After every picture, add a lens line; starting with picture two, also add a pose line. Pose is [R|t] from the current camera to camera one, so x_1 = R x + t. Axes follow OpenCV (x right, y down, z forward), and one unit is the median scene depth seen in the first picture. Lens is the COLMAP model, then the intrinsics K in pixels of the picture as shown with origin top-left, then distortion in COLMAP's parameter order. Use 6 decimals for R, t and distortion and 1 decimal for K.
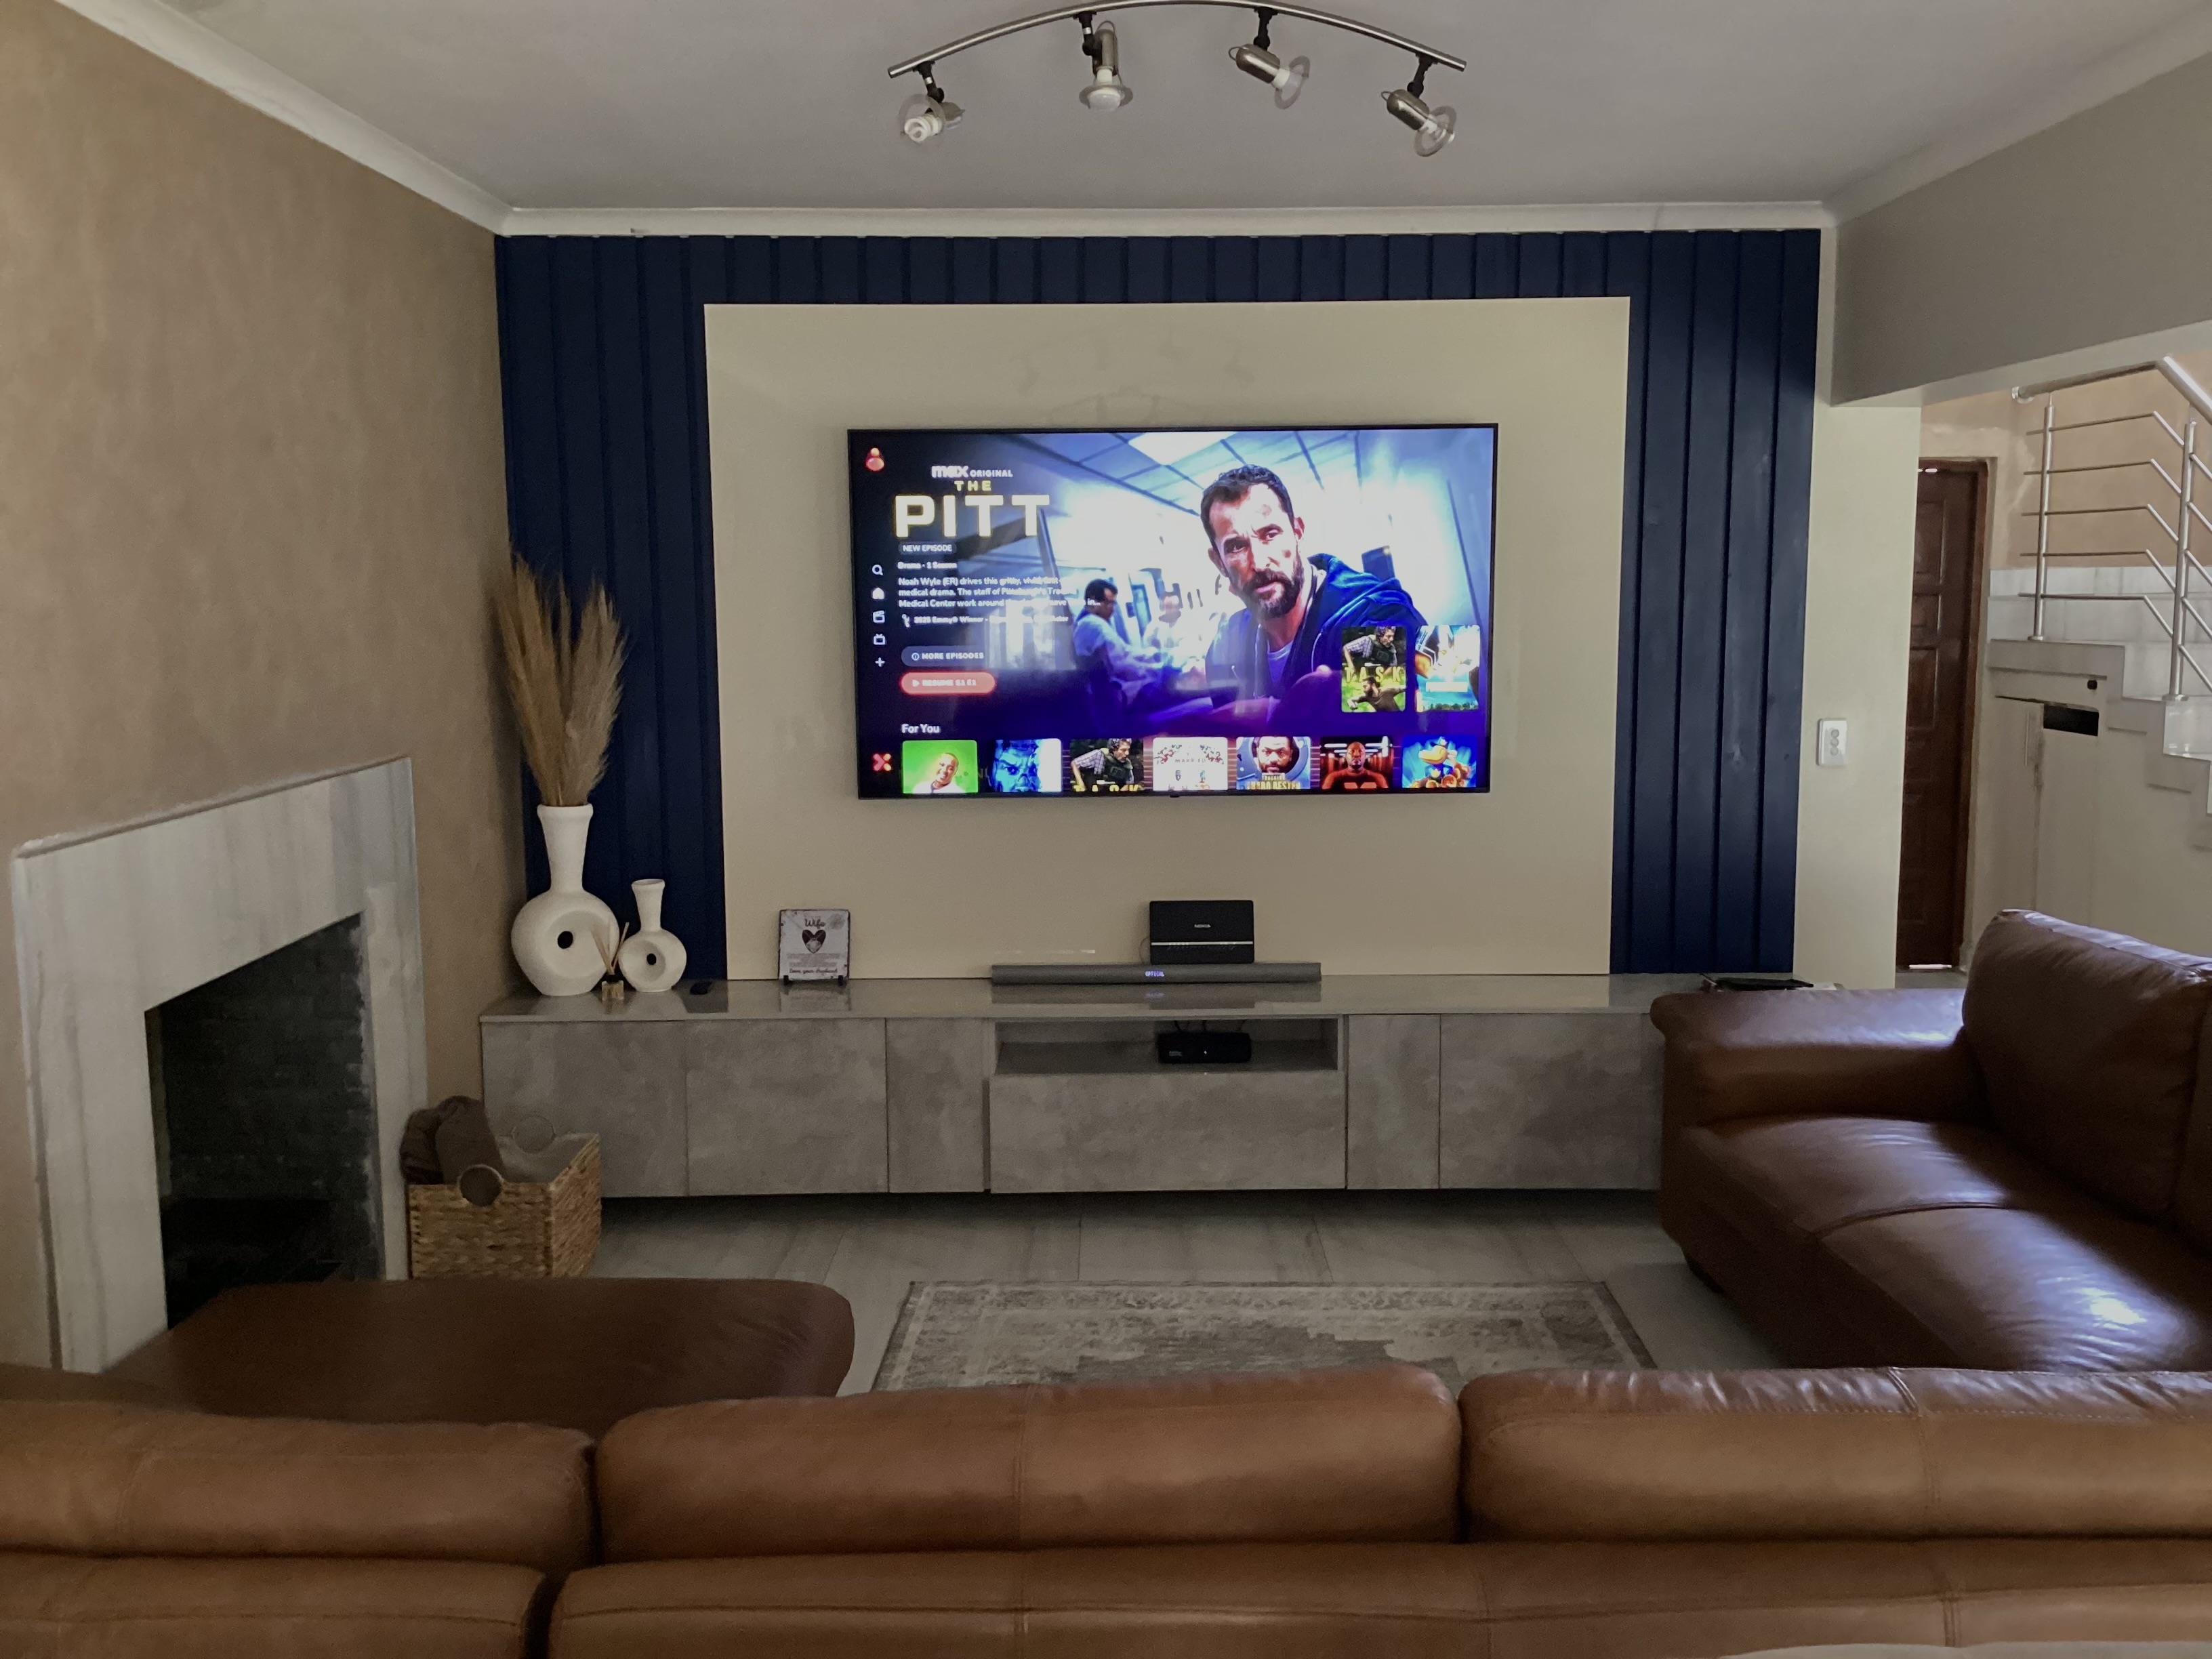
lens RADIAL K [[2002.3, 0, 1094.6], [0, 2002.3, 839.8], [0, 0, 1]] dist [0.021927, 0.000000]
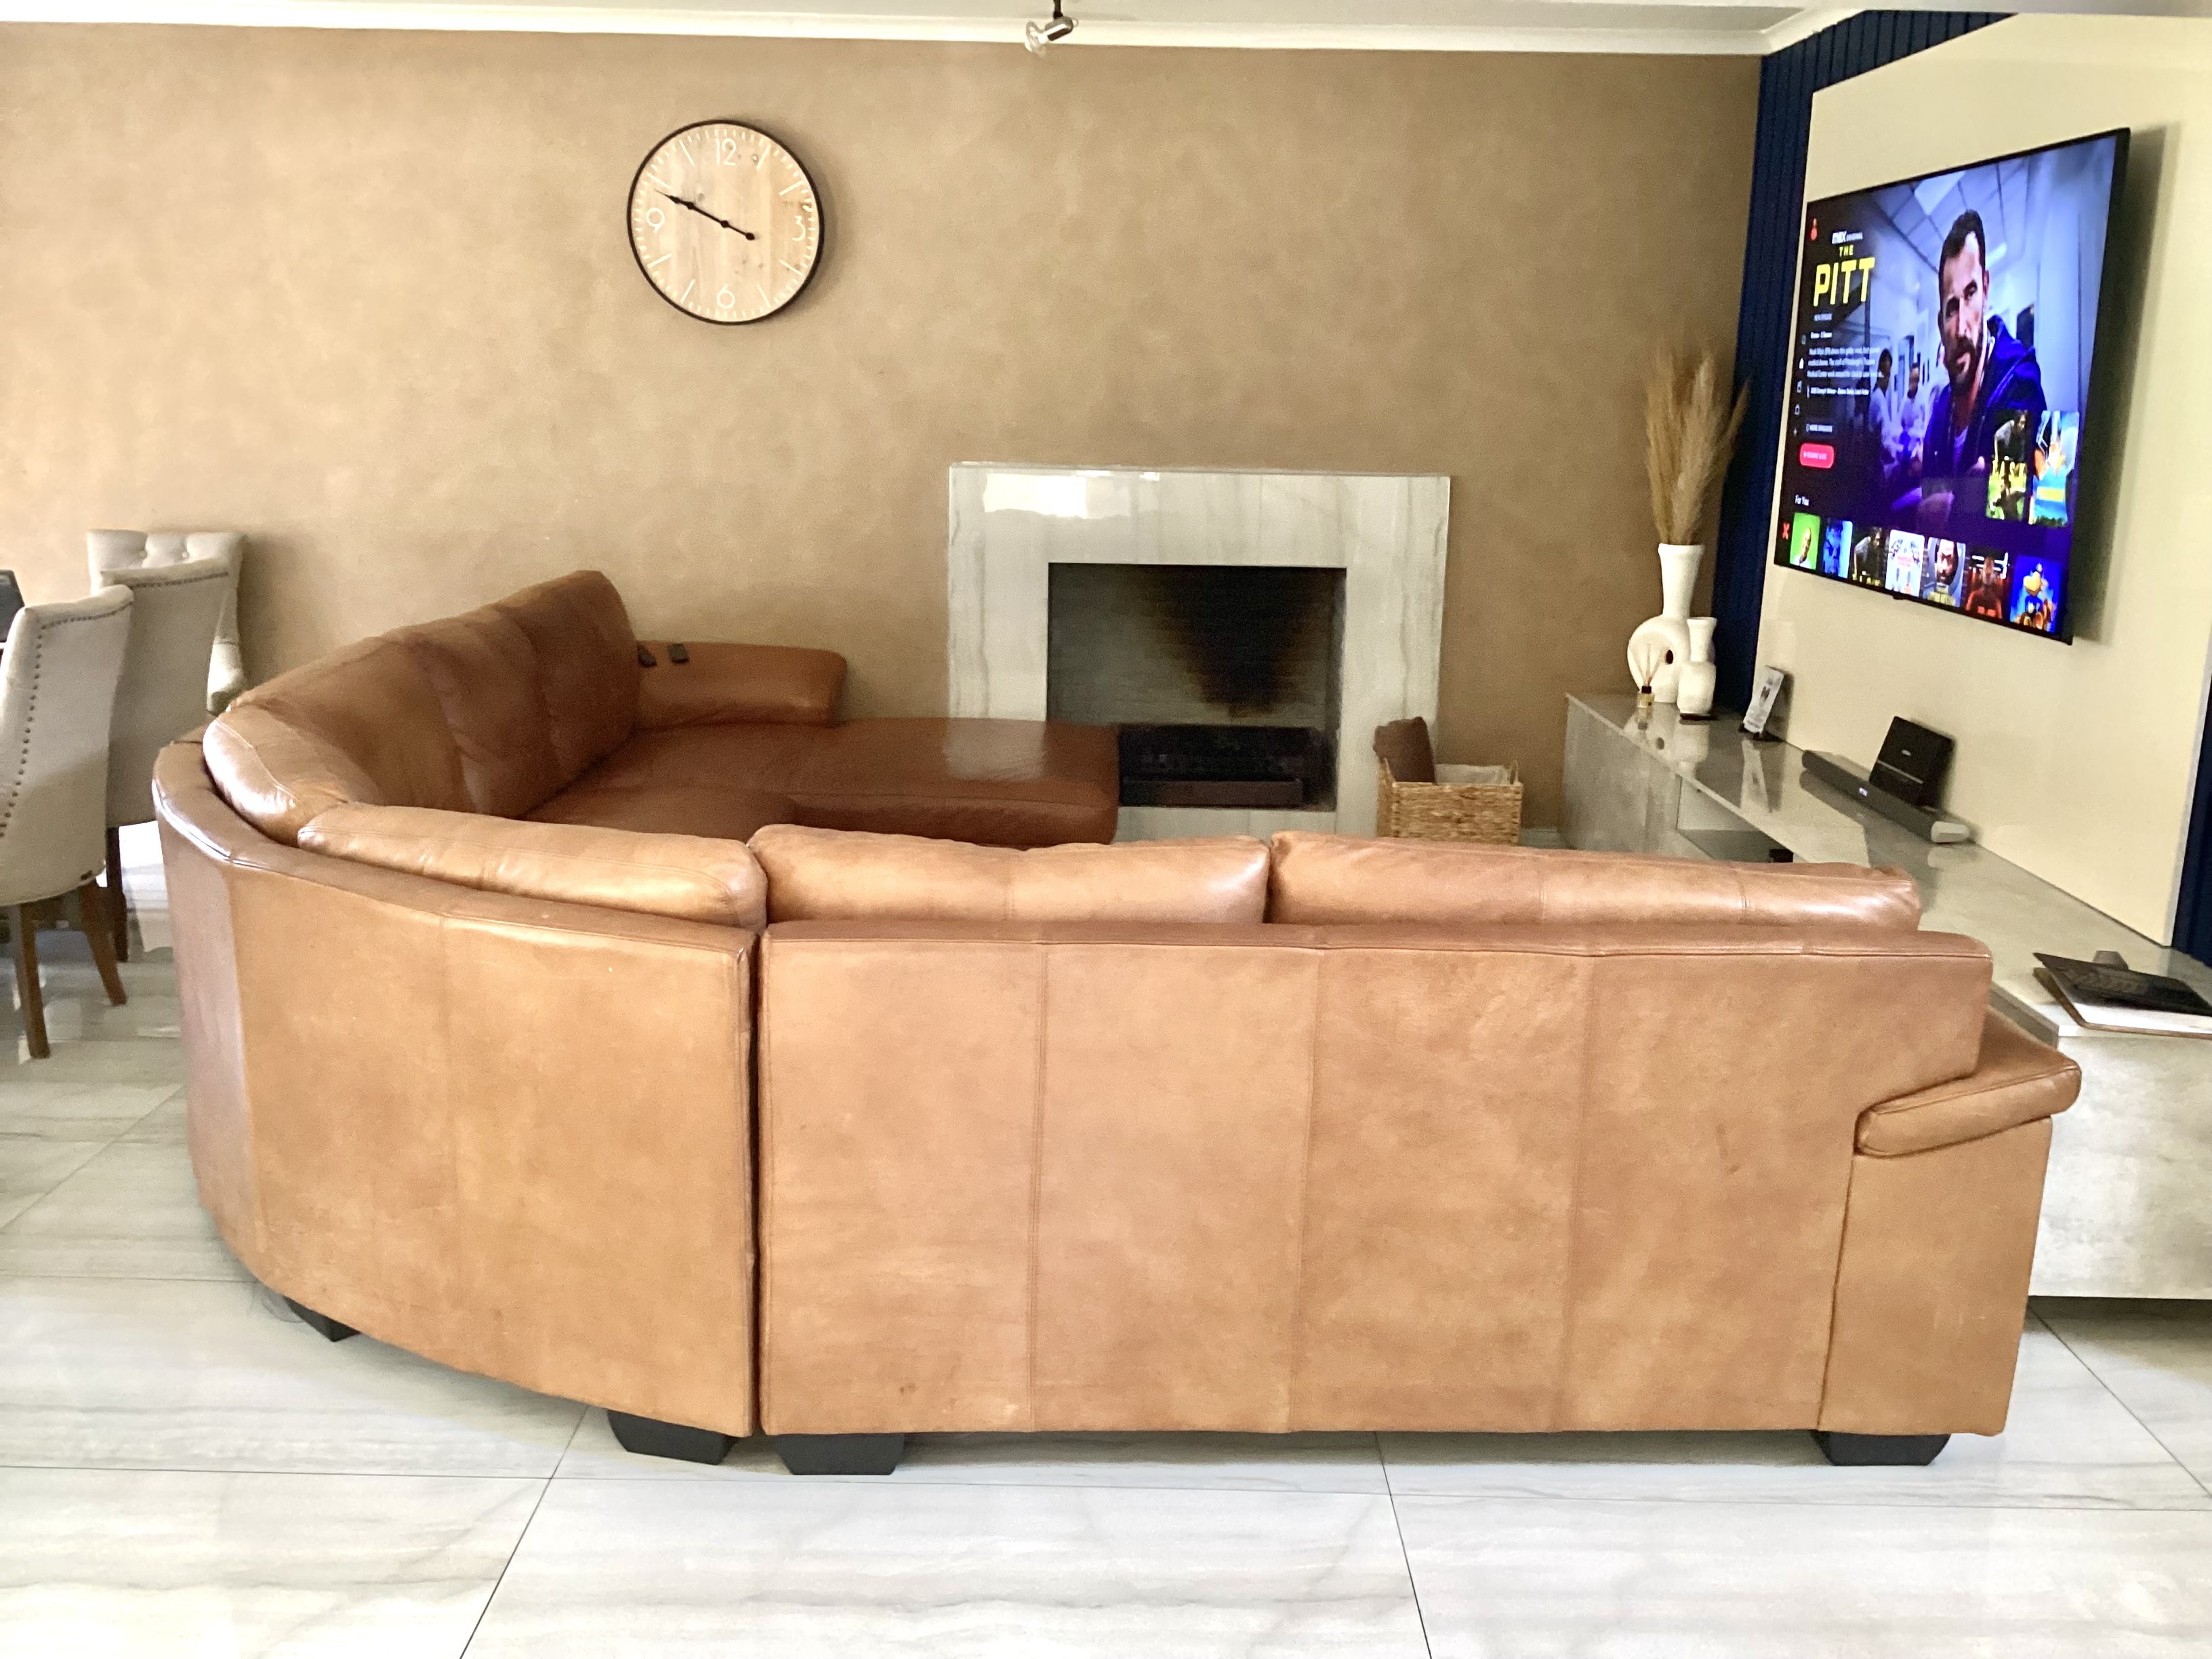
lens RADIAL K [[2002.3, 0, 1110.2], [0, 2002.3, 833.4], [0, 0, 1]] dist [0.021927, 0.000000]
pose [[0.034332, 0.233020, -0.971866, 0.933032], [-0.154839, 0.961937, 0.225170, -0.069151], [0.987343, 0.142752, 0.069106, 0.617830]]
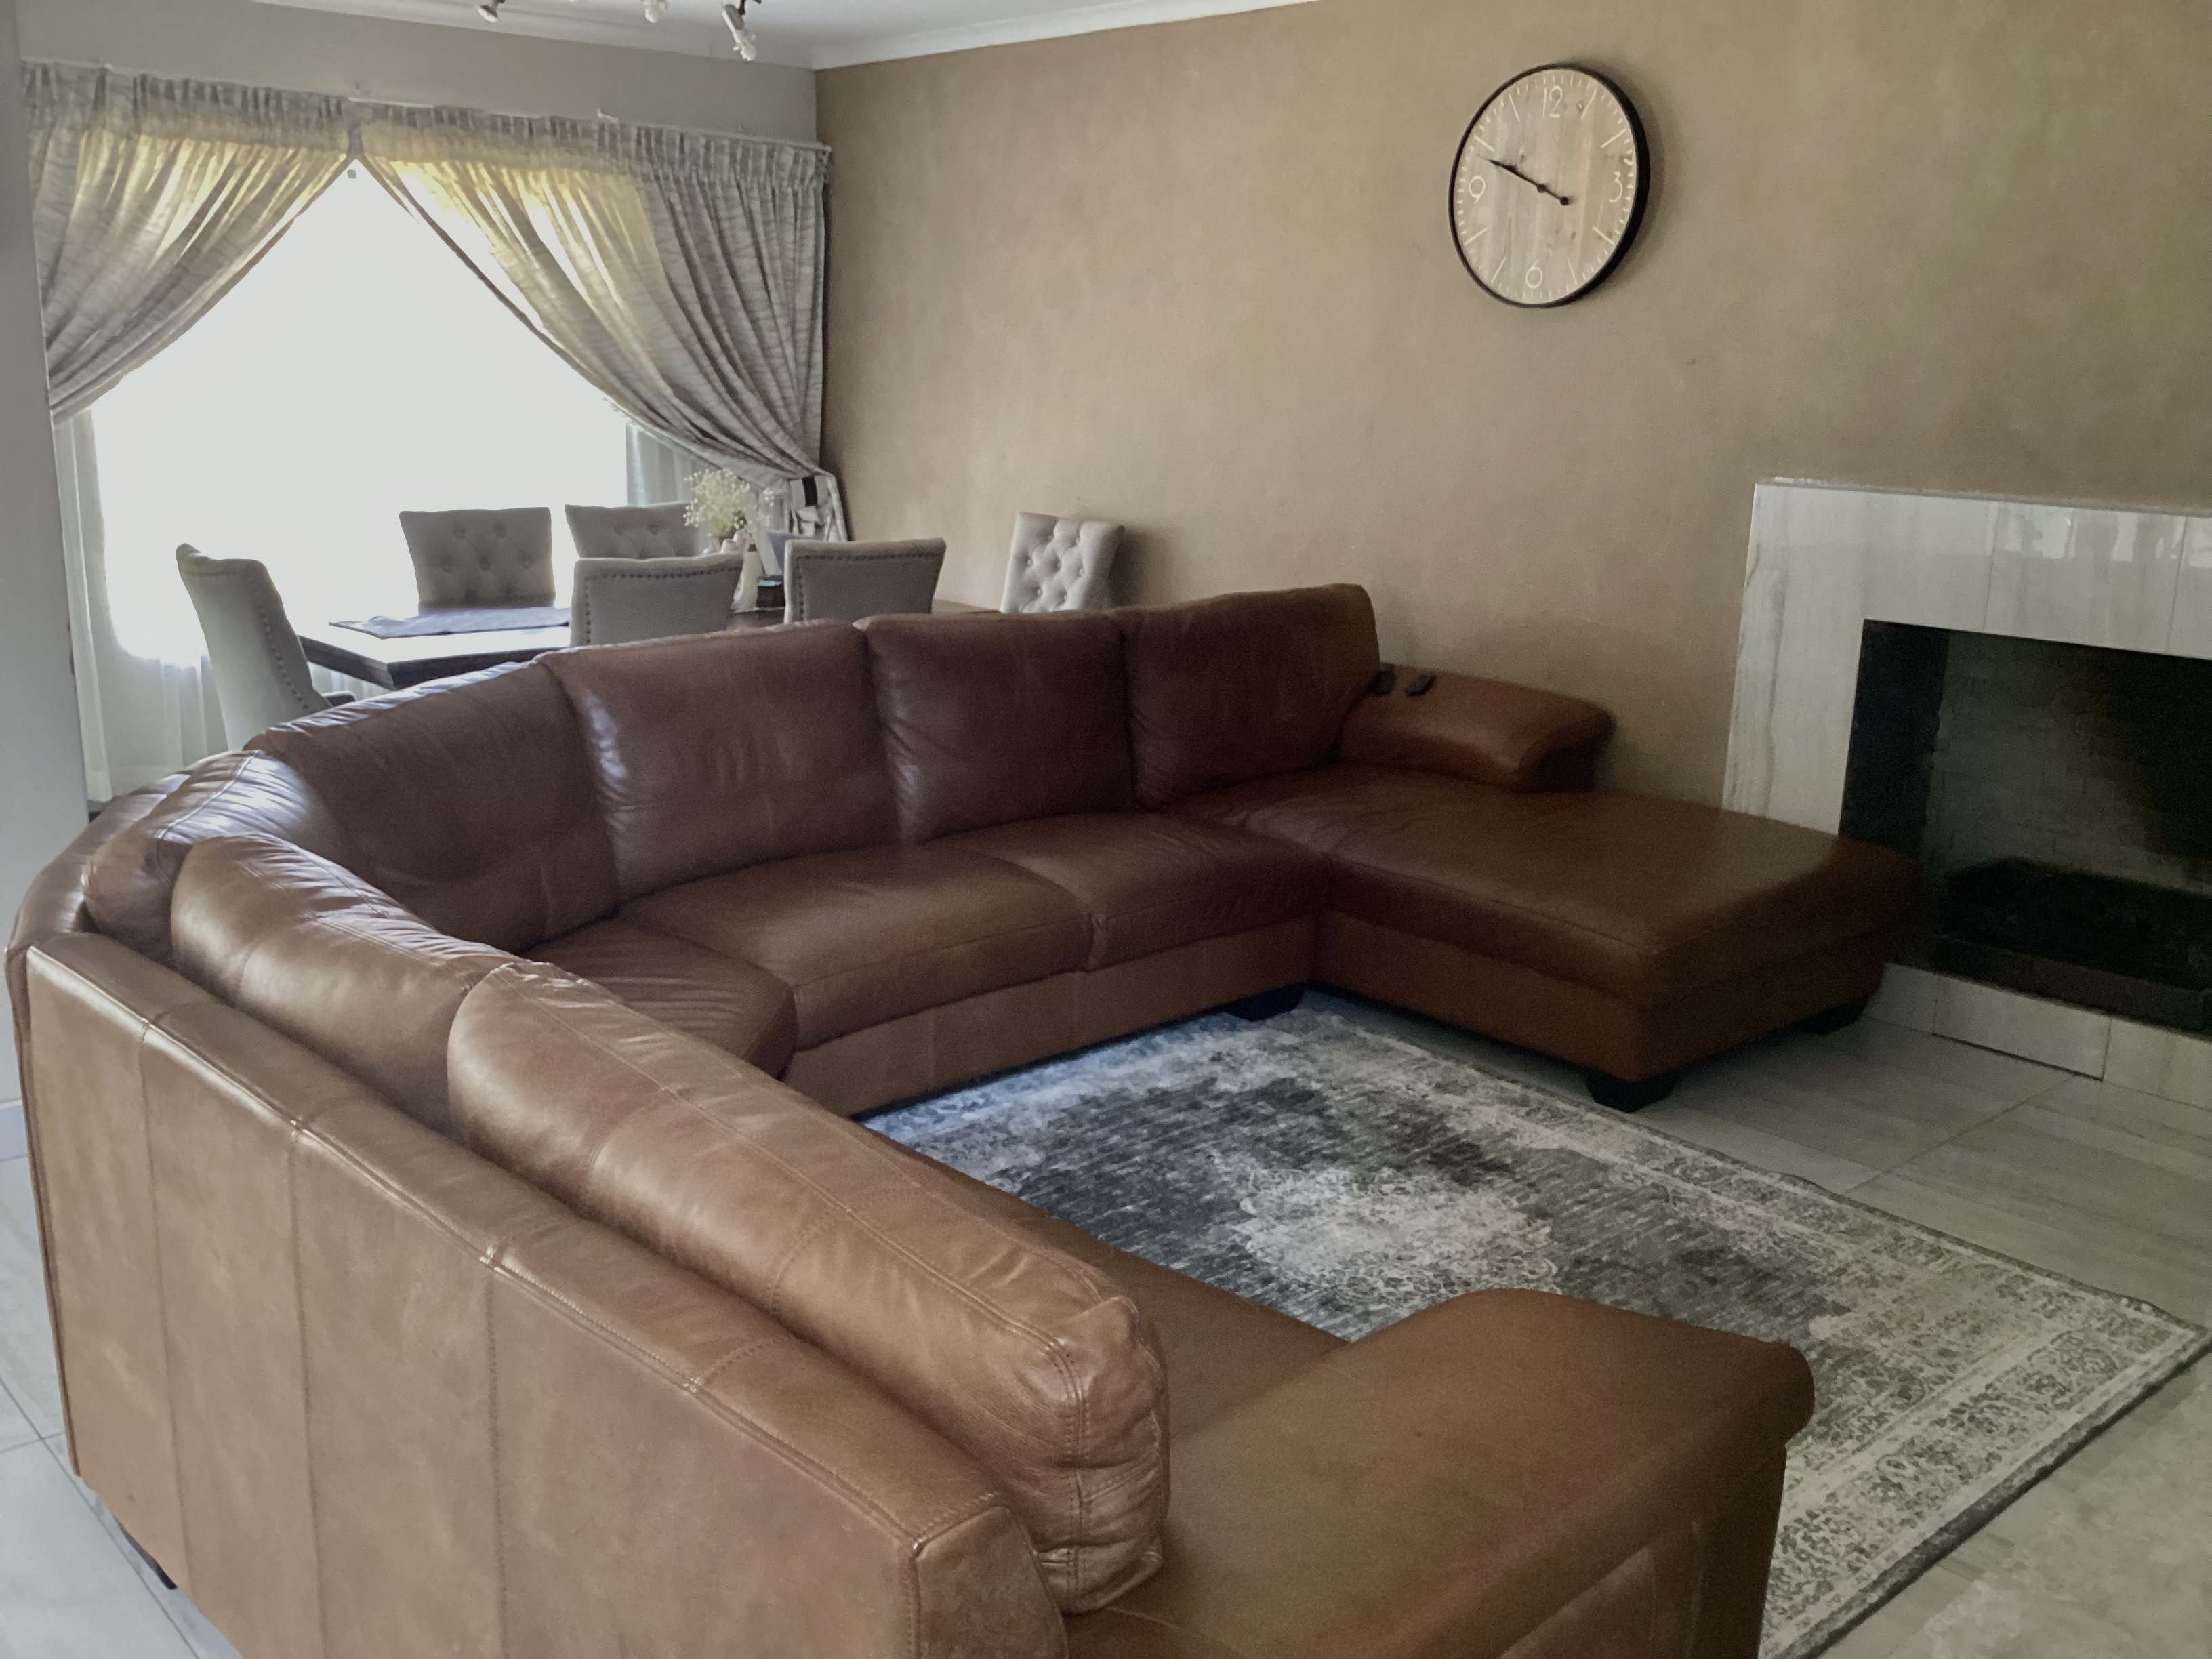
lens RADIAL K [[2002.3, 0, 1101.4], [0, 2002.3, 814.5], [0, 0, 1]] dist [0.021927, 0.000000]
pose [[-0.717792, 0.146923, -0.680579, 0.573744], [-0.109415, 0.941534, 0.318655, -0.114067], [0.687606, 0.303194, -0.659751, 1.027557]]
